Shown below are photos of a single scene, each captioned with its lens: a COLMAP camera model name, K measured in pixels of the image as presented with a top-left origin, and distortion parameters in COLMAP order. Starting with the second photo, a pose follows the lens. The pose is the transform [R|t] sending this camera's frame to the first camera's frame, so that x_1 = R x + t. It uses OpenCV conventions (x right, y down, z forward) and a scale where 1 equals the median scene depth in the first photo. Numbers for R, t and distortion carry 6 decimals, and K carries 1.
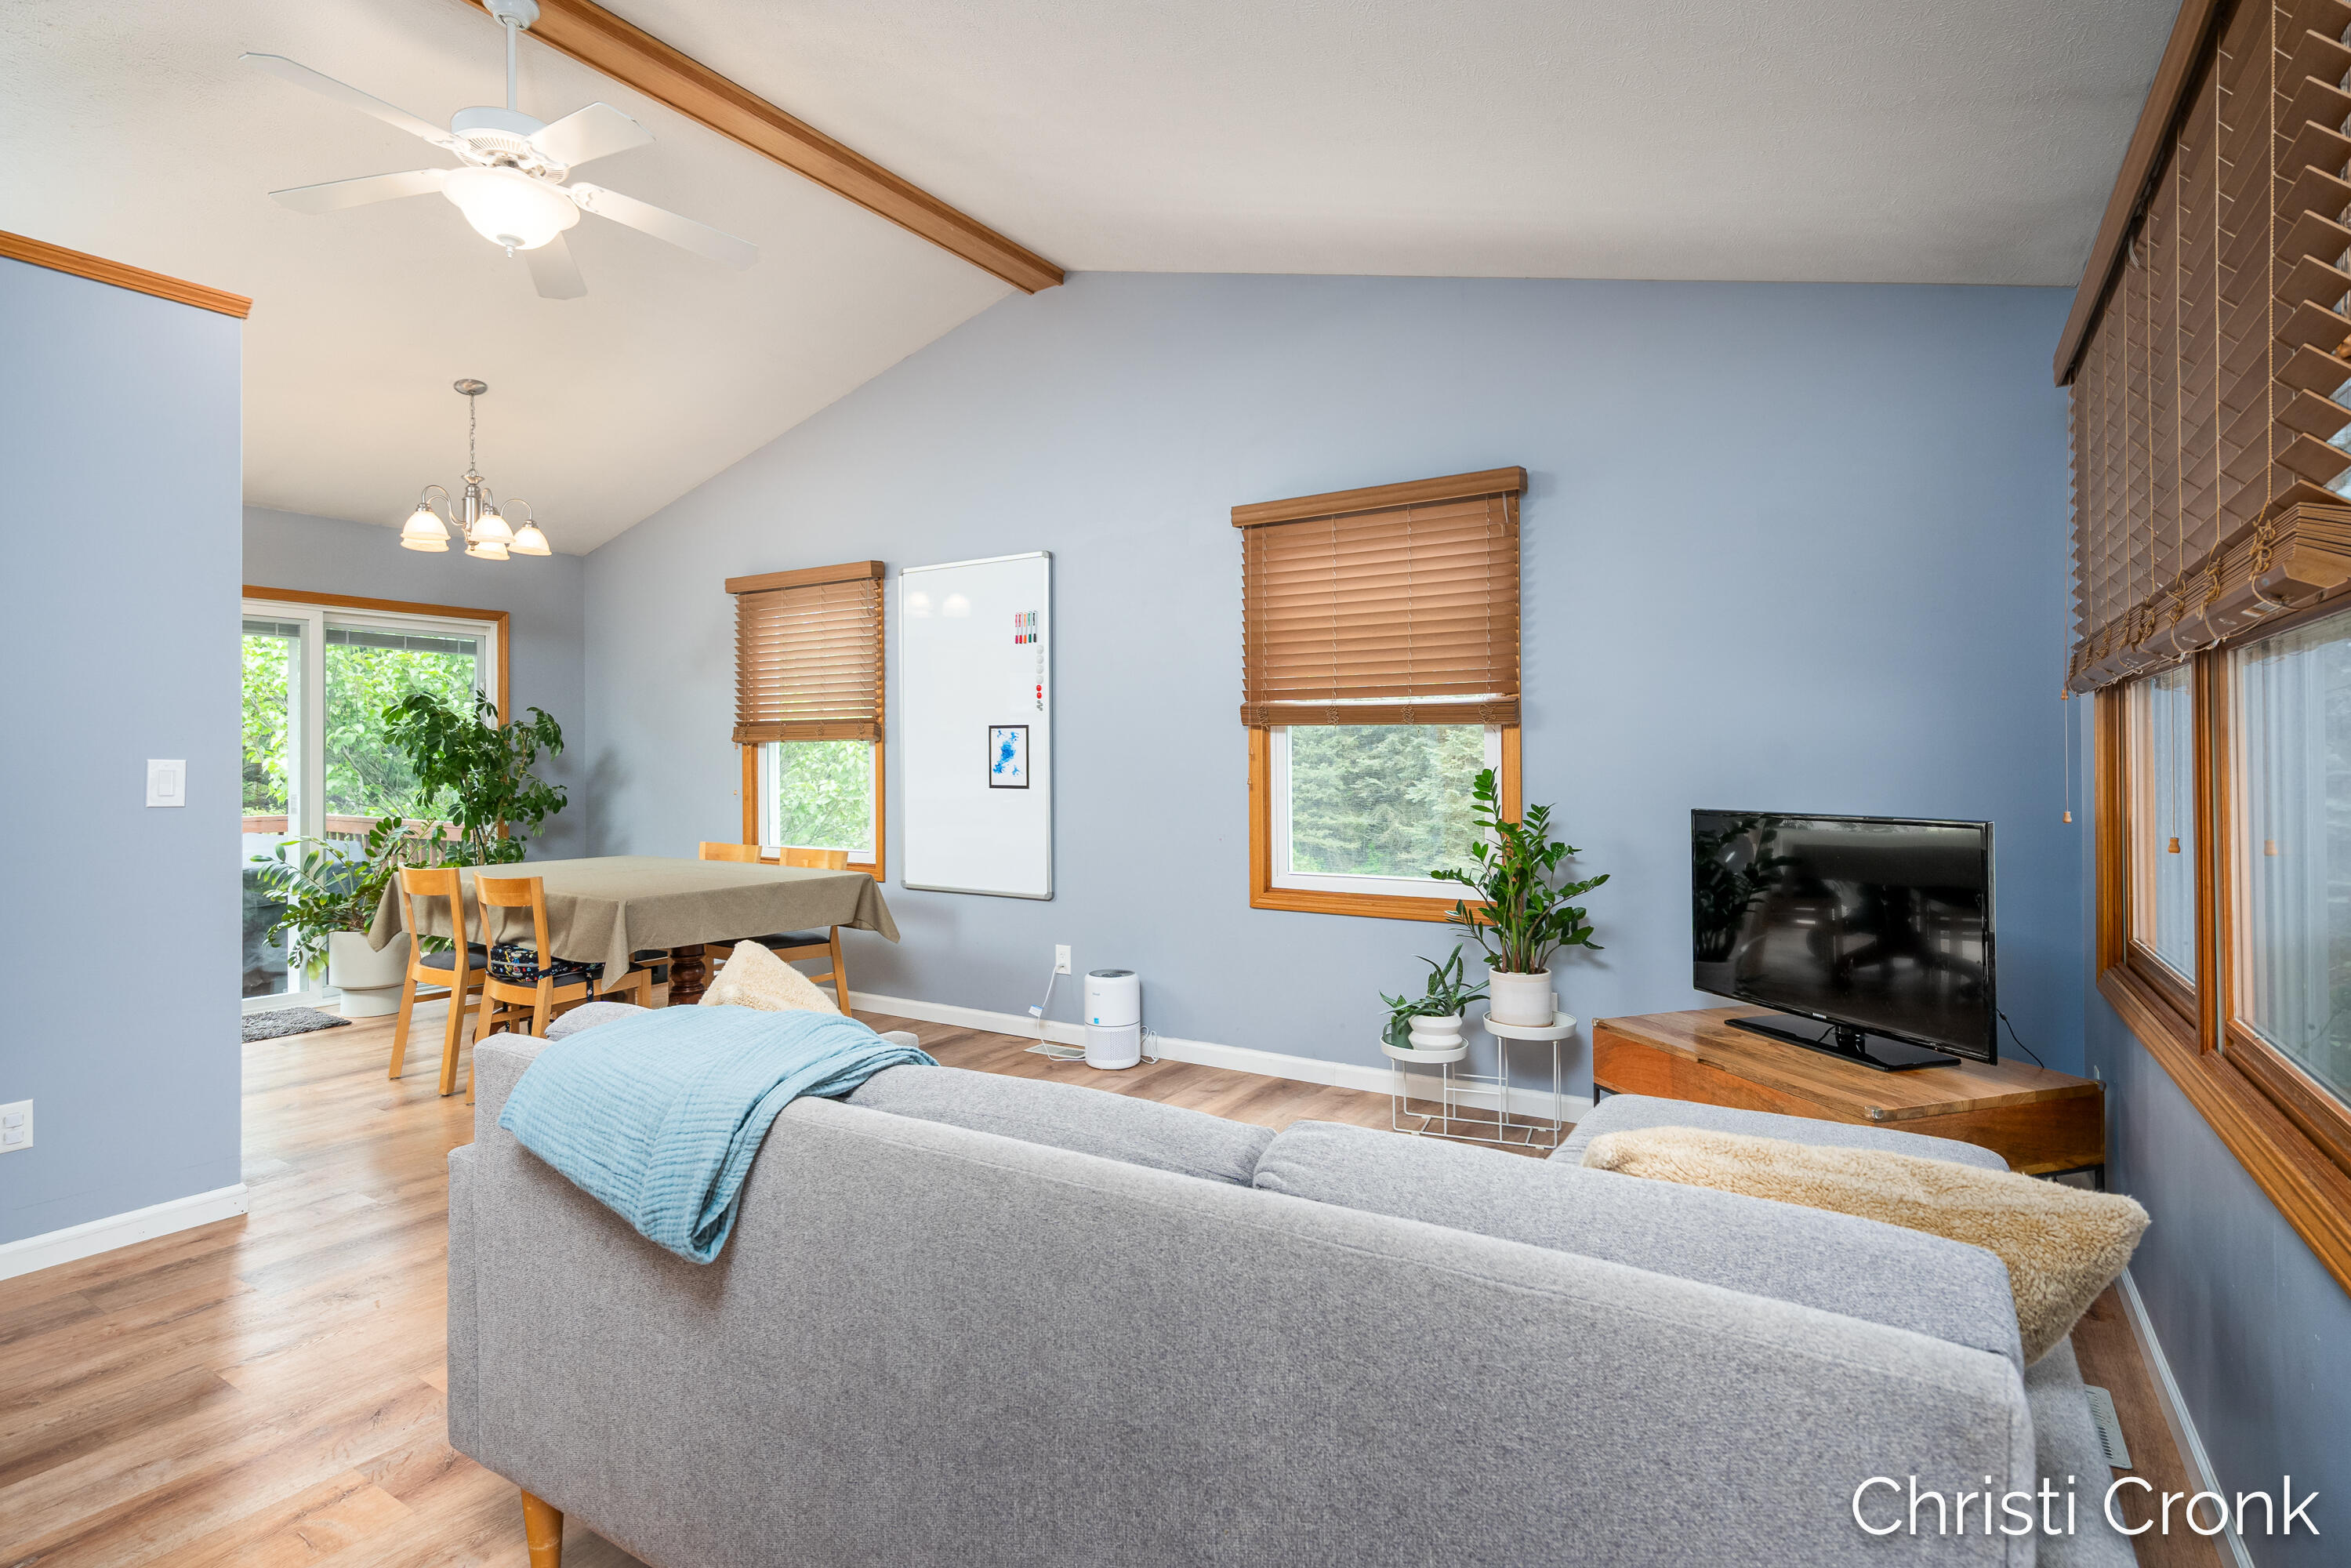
lens RADIAL K [[1160.6, 0, 1169.0], [0, 1160.6, 755.3], [0, 0, 1]] dist [-0.000324, 0.000976]
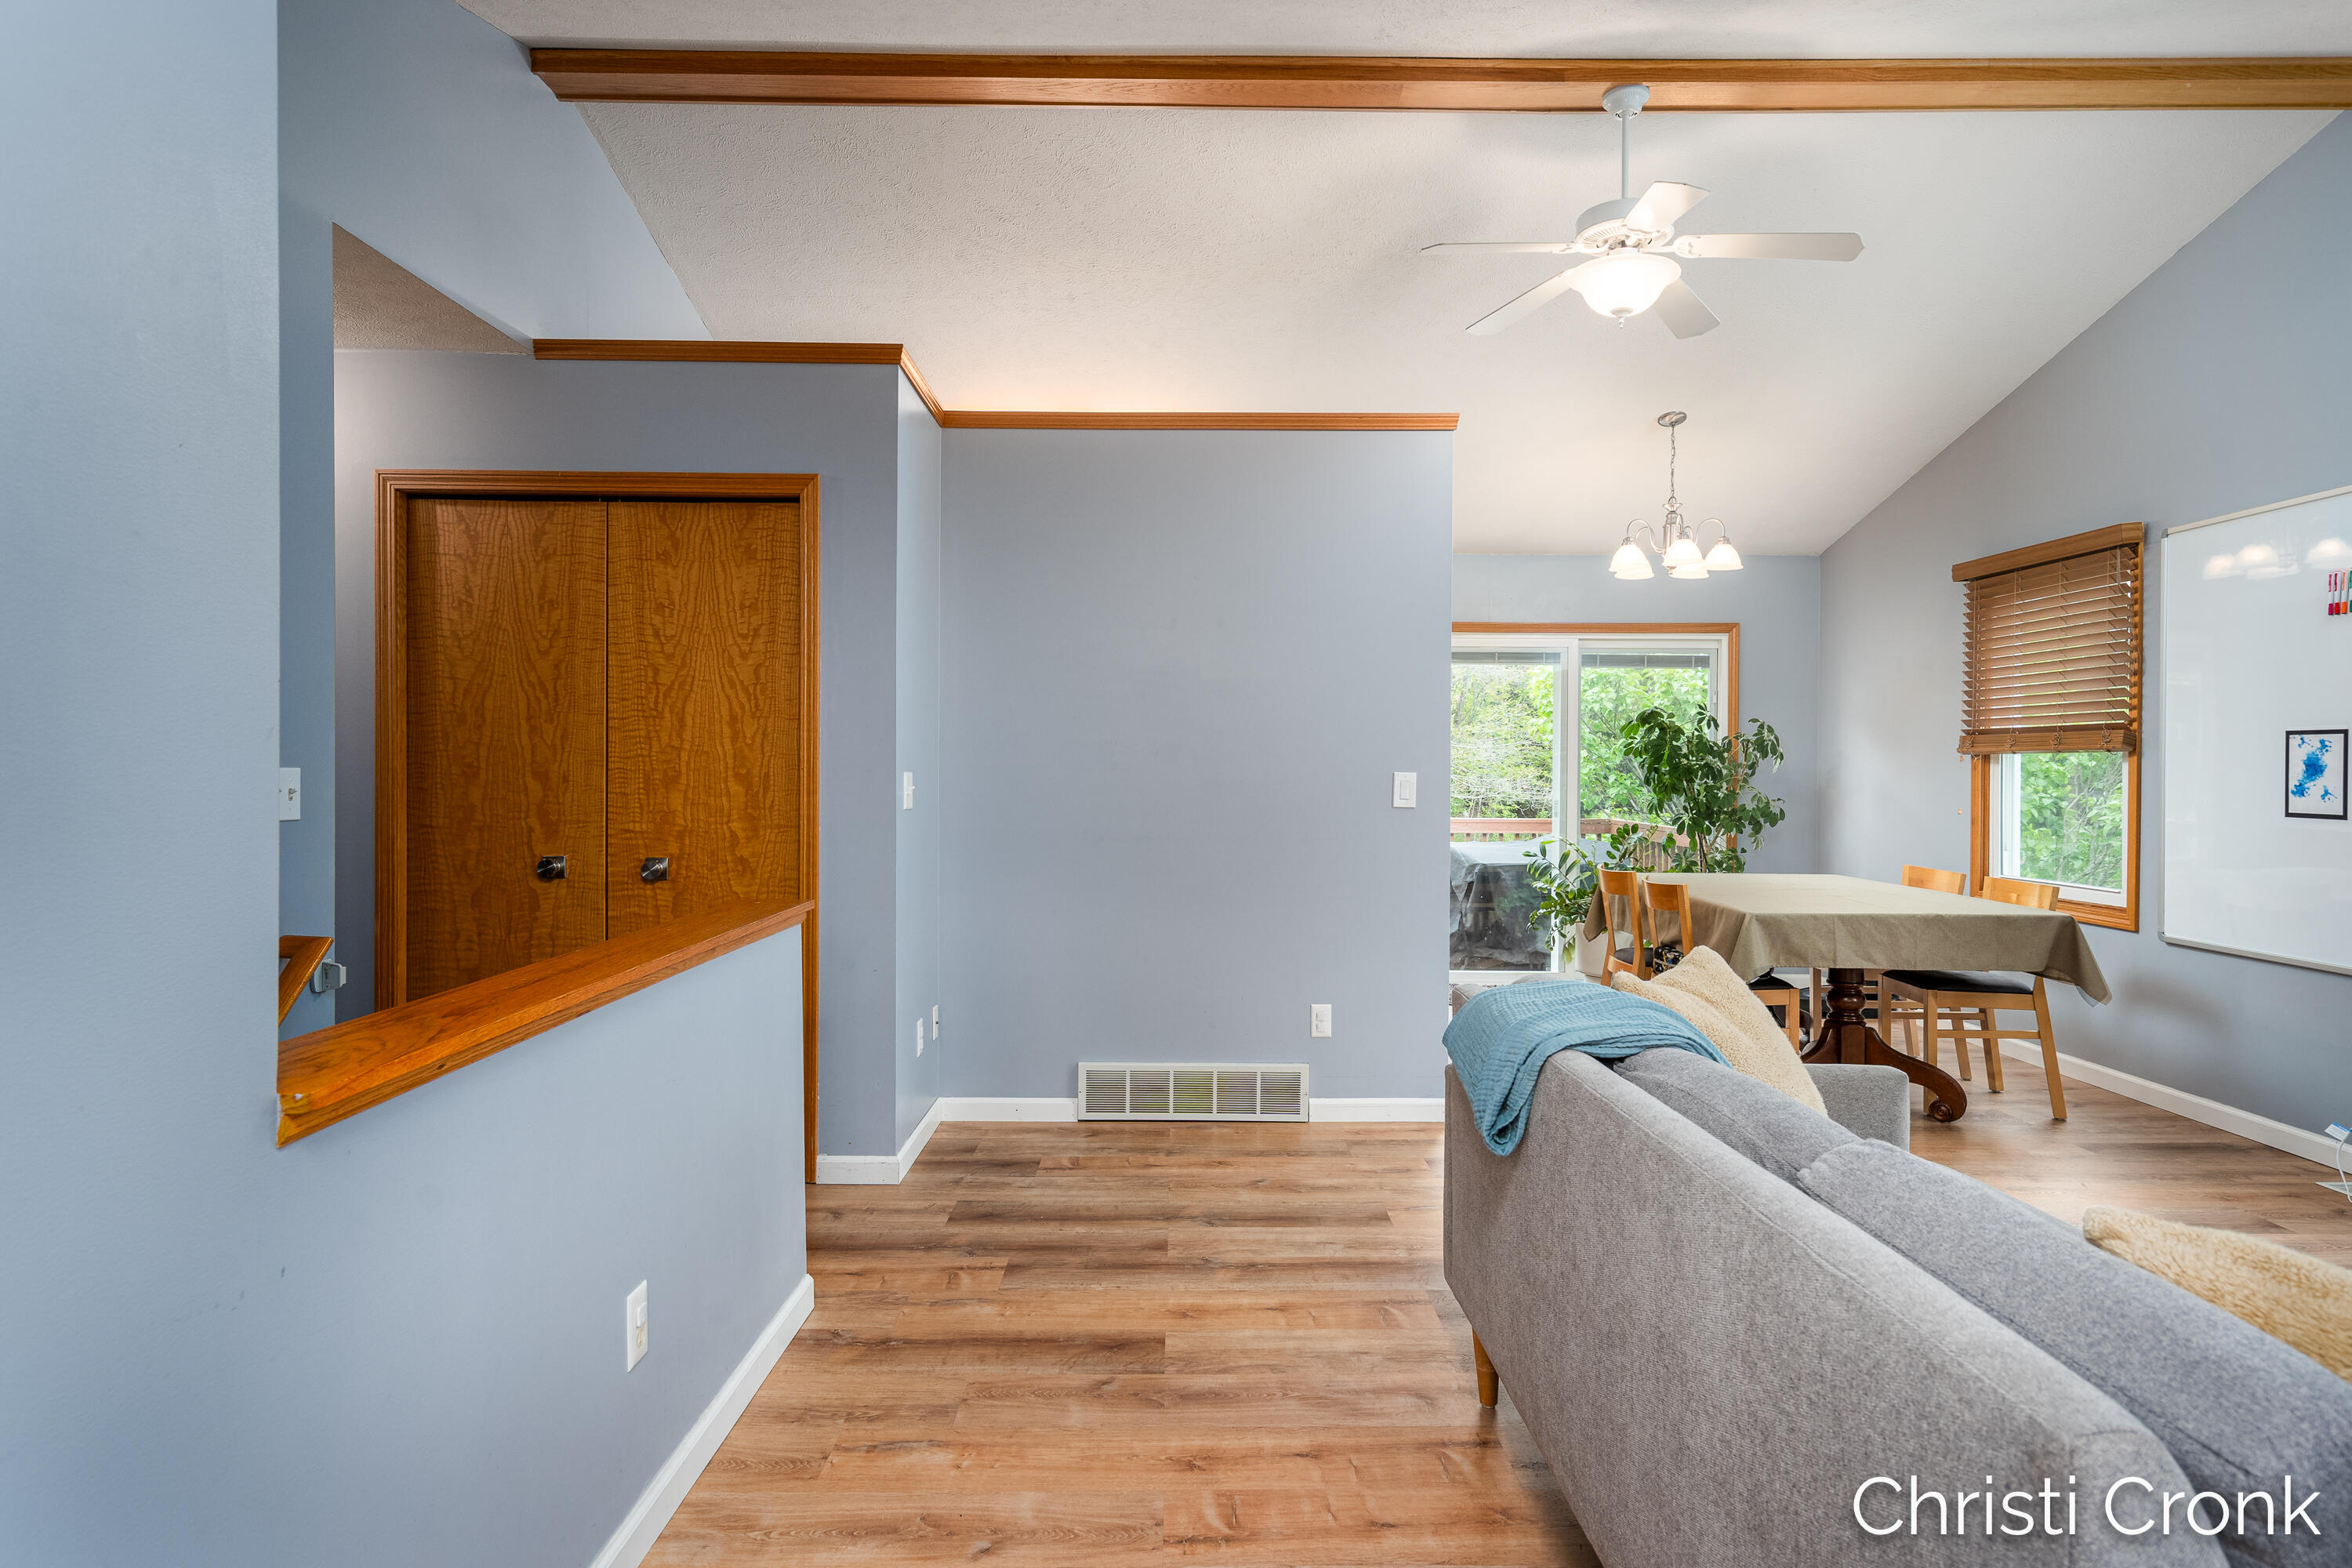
lens RADIAL K [[1346.5, 0, 1180.6], [0, 1346.5, 780.7], [0, 0, 1]] dist [0.013508, -0.000281]
pose [[0.543596, 0.014085, -0.839229, 0.182878], [-0.002299, 0.999880, 0.015292, -0.005907], [0.839344, -0.006383, 0.543563, -0.042887]]
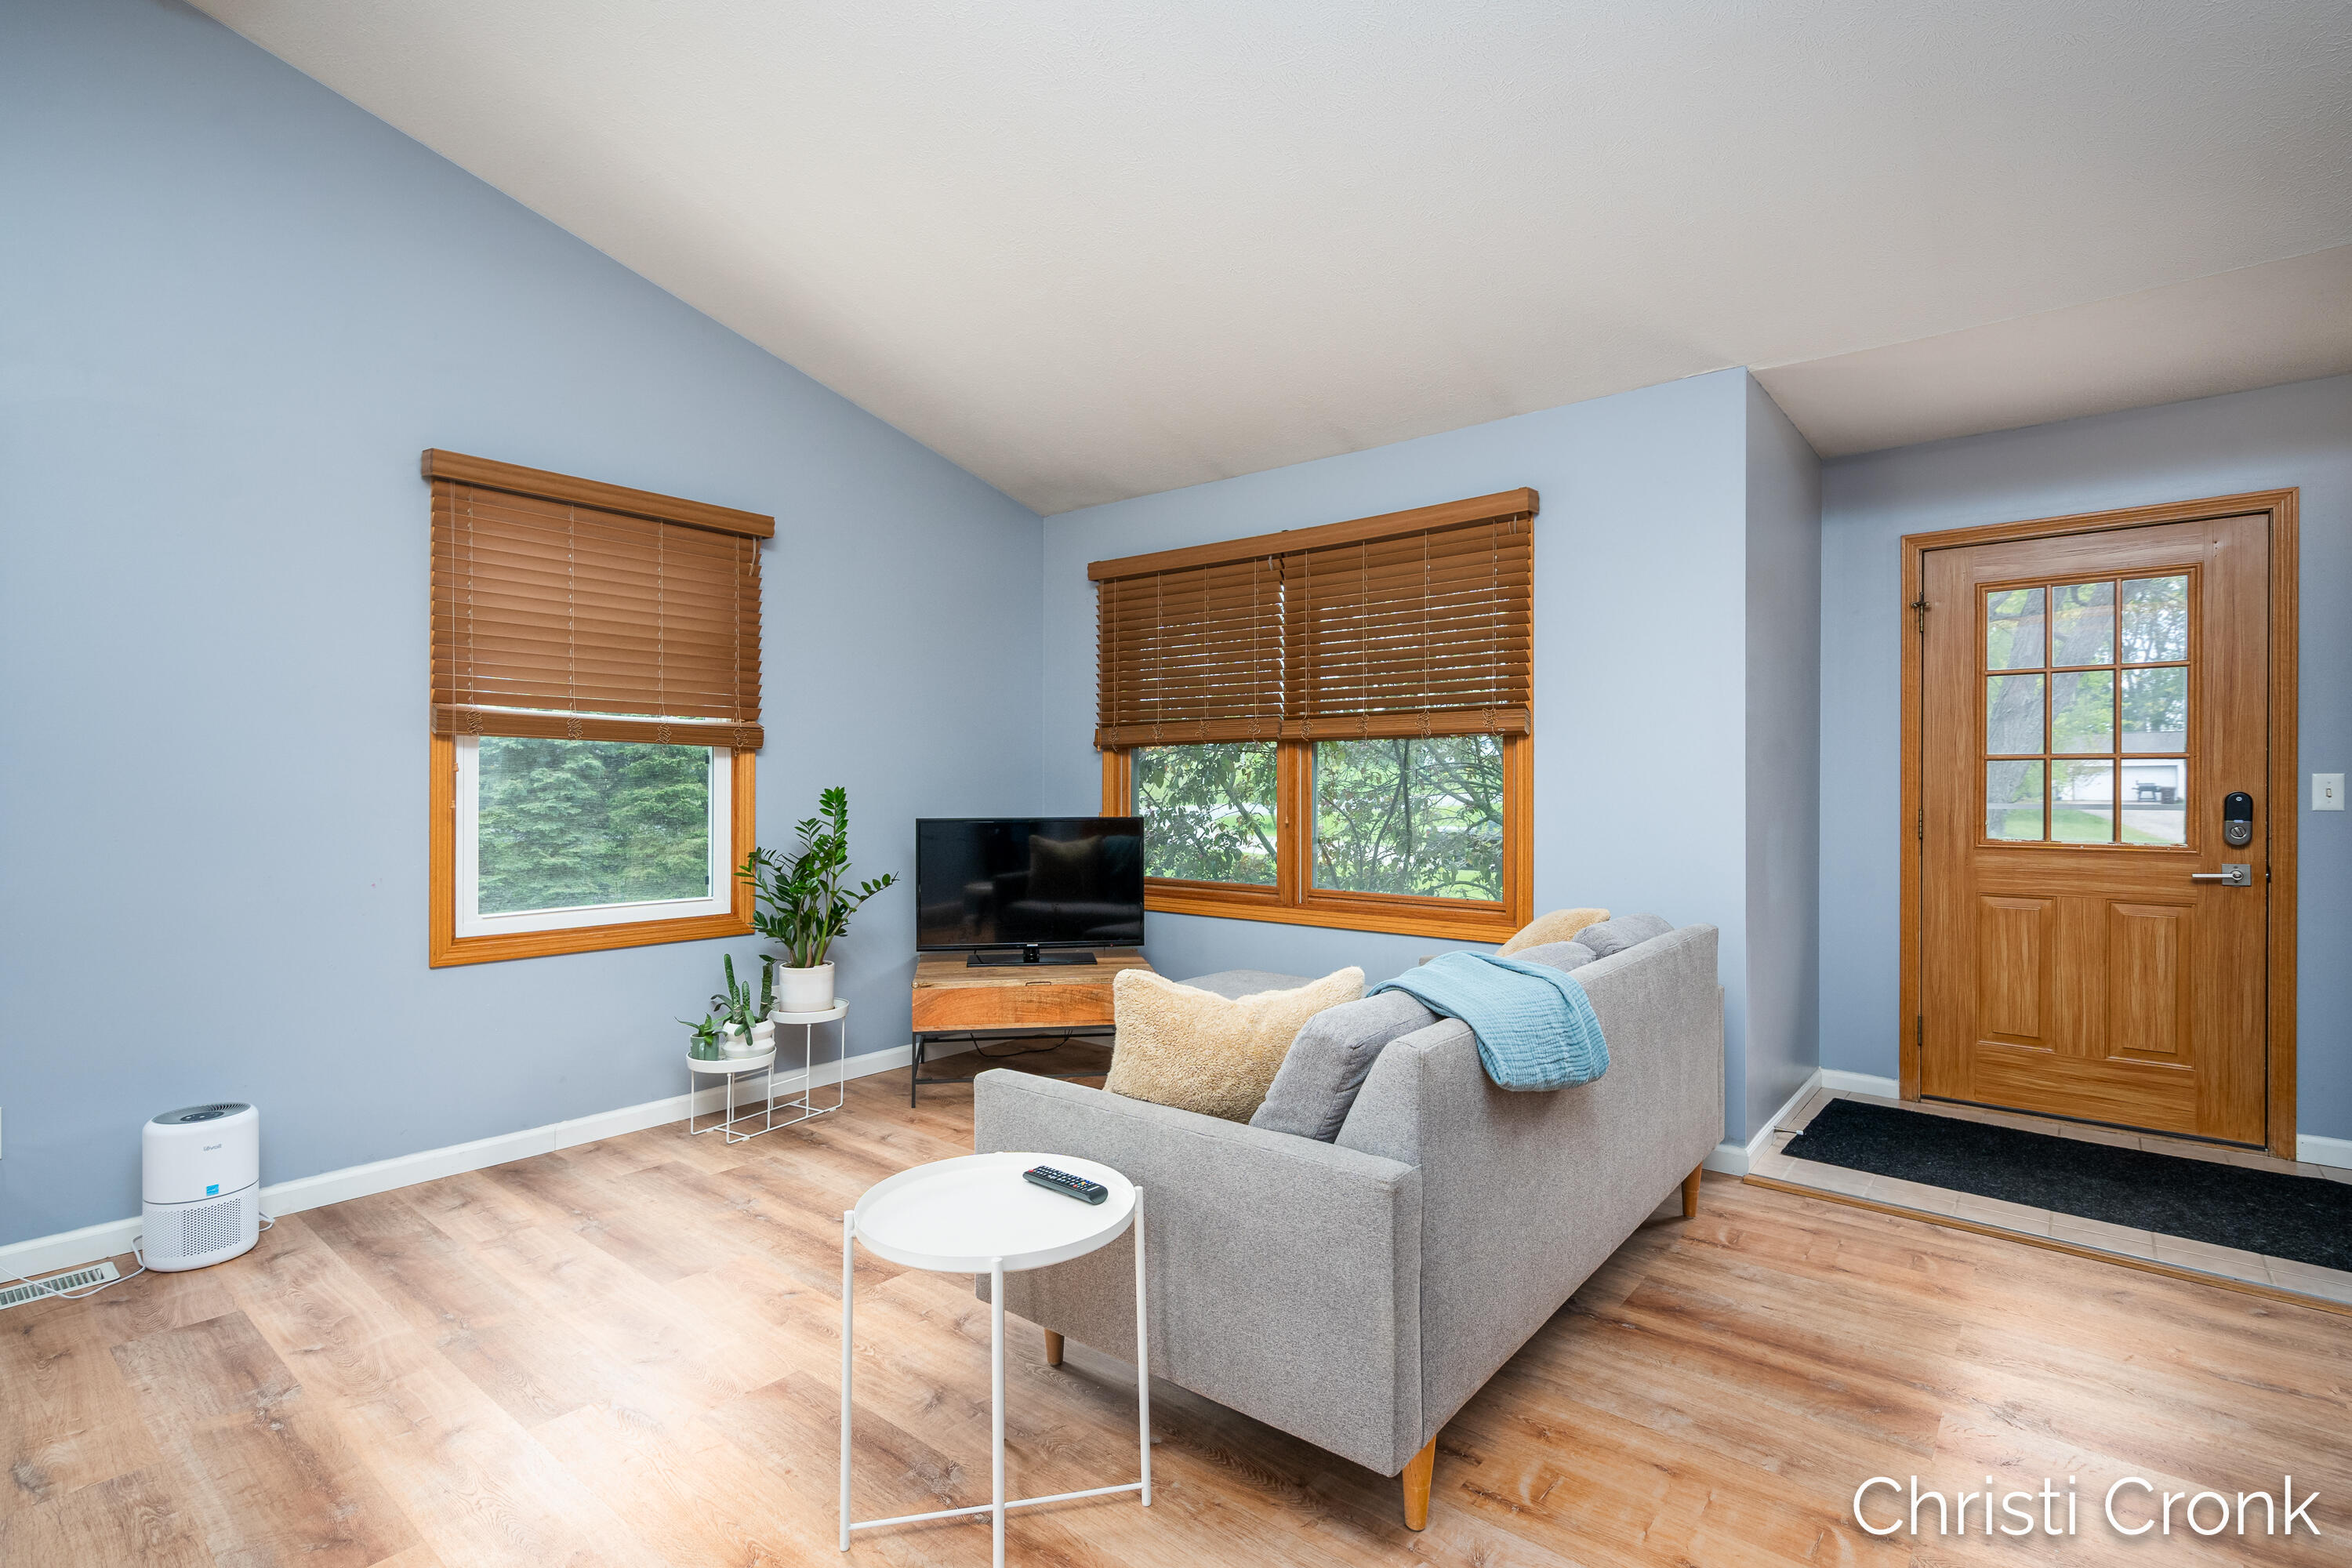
lens RADIAL K [[1086.3, 0, 1166.4], [0, 1086.3, 796.7], [0, 0, 1]] dist [-0.007970, 0.003647]
pose [[0.119269, -0.005677, 0.992846, -0.513404], [-0.010029, 0.999926, 0.006922, 0.005363], [-0.992811, -0.010782, 0.119203, 0.370134]]
